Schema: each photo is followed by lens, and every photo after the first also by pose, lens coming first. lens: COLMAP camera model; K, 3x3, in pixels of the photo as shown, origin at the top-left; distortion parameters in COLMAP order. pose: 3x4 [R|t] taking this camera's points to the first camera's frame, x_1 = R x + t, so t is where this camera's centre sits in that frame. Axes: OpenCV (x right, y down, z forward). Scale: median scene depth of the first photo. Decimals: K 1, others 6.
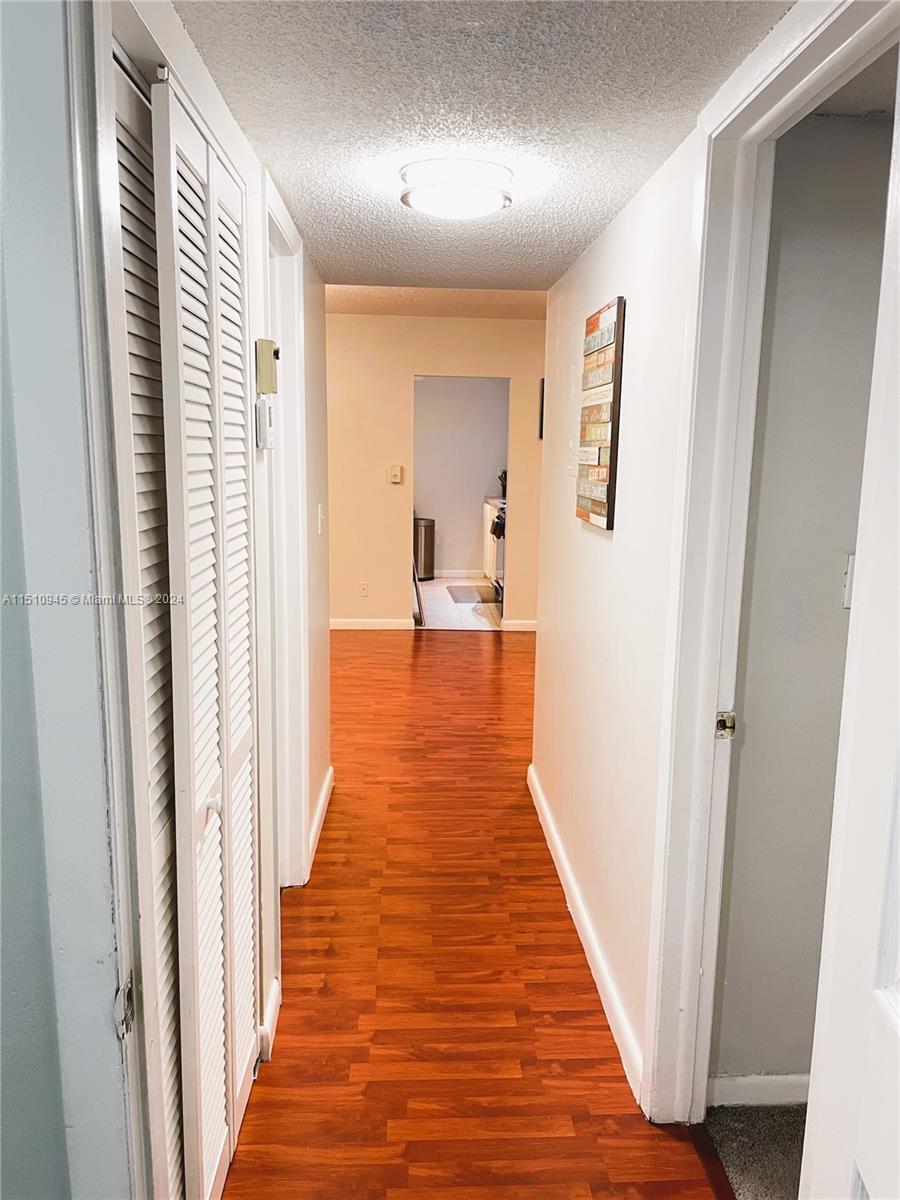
lens RADIAL K [[907.4, 0, 450.0], [0, 907.4, 600.0], [0, 0, 1]] dist [0.098611, -0.129177]
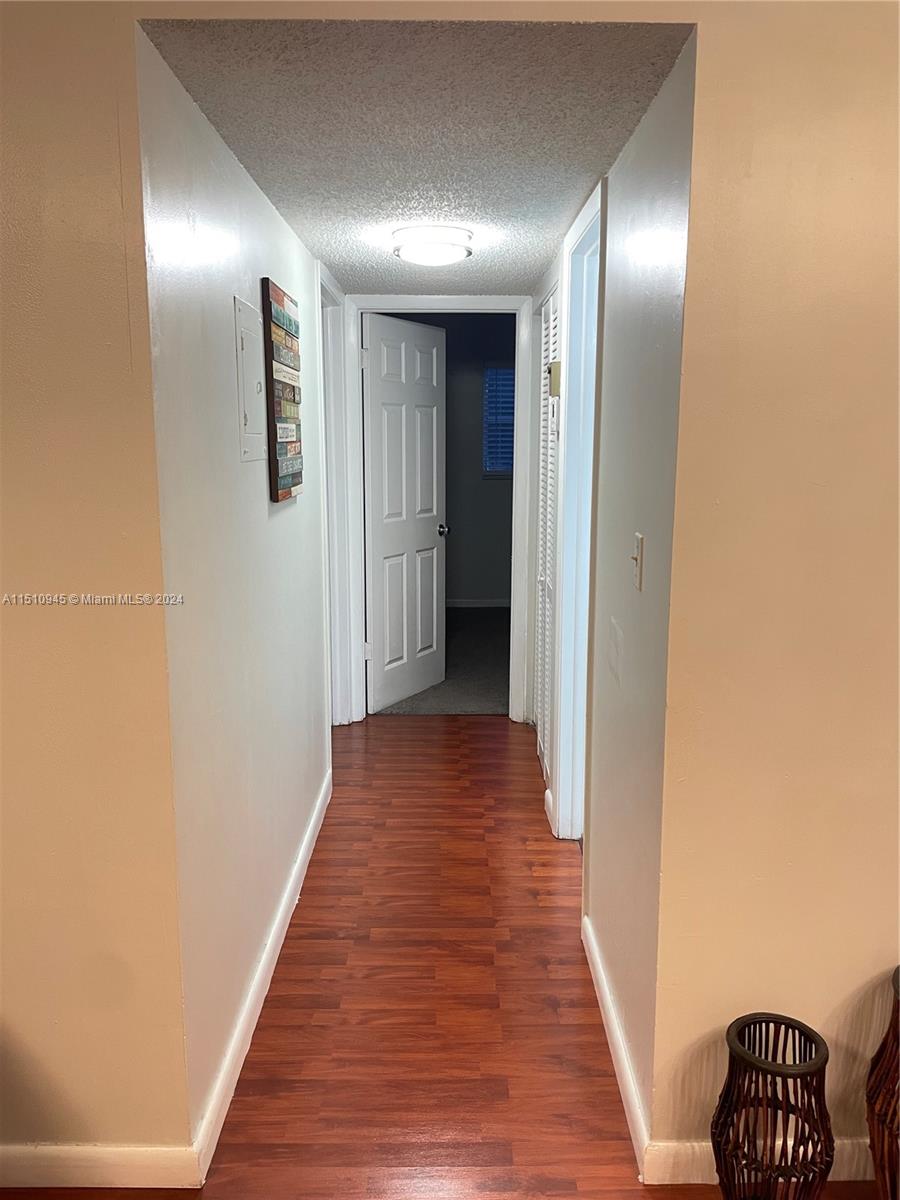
lens RADIAL K [[907.4, 0, 450.0], [0, 907.4, 600.0], [0, 0, 1]] dist [0.098611, -0.129177]
pose [[-0.999236, -0.017542, 0.034932, -0.060303], [-0.004542, 0.939701, 0.341967, -0.299779], [-0.038825, 0.341547, -0.939062, 1.817131]]
